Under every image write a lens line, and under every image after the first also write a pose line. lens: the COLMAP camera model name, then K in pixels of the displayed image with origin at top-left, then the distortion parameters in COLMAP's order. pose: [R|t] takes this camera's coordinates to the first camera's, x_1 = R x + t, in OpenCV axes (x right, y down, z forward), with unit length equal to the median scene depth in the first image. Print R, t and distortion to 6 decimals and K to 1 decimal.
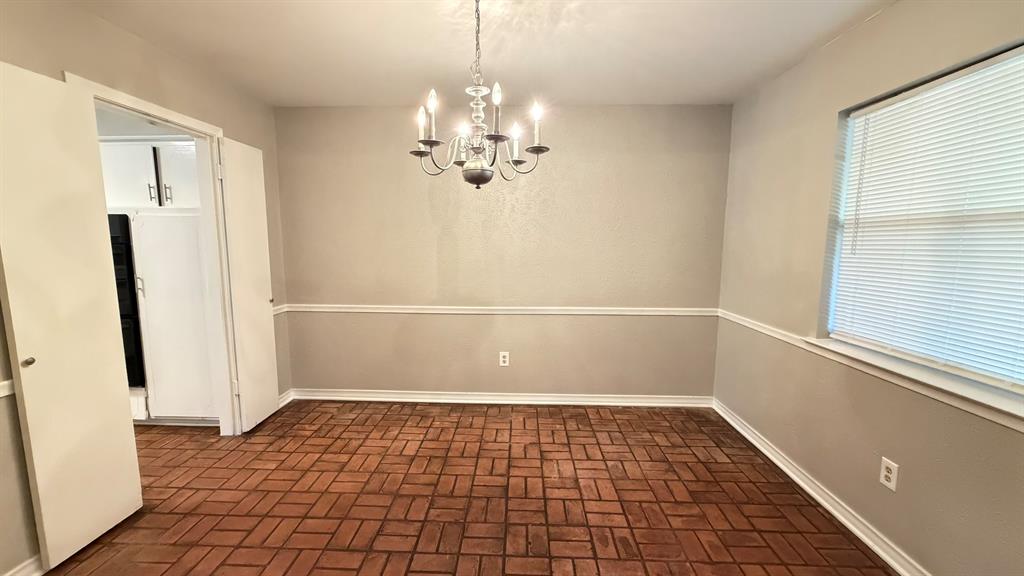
lens RADIAL K [[407.9, 0, 506.6], [0, 407.9, 289.4], [0, 0, 1]] dist [0.000031, -0.000264]
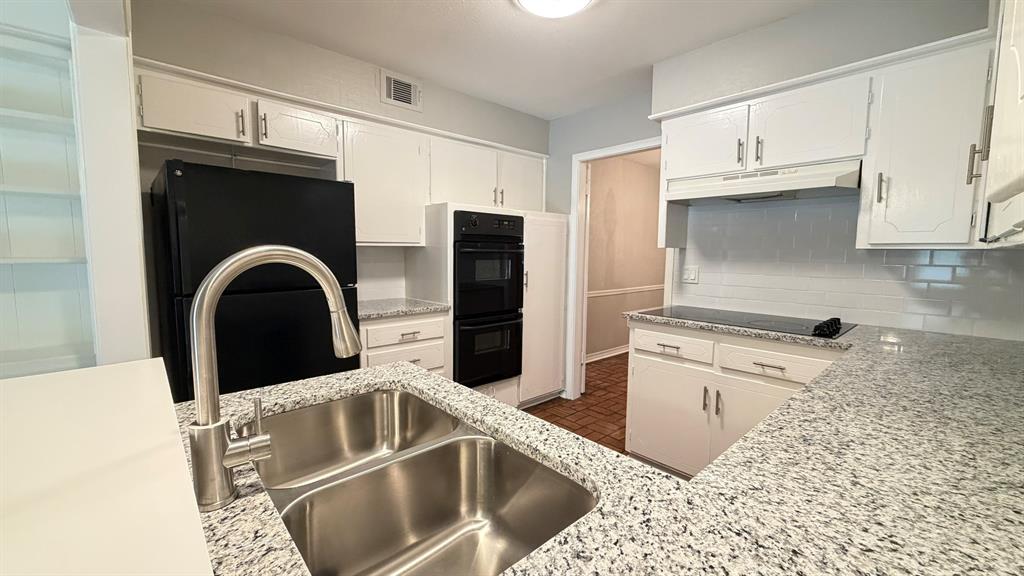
lens RADIAL K [[407.9, 0, 506.6], [0, 407.9, 289.4], [0, 0, 1]] dist [0.000031, -0.000264]
pose [[0.718113, -0.060349, 0.693305, -2.057643], [0.077793, 0.996950, 0.006203, 0.002956], [-0.691565, 0.049480, 0.720618, 0.286787]]
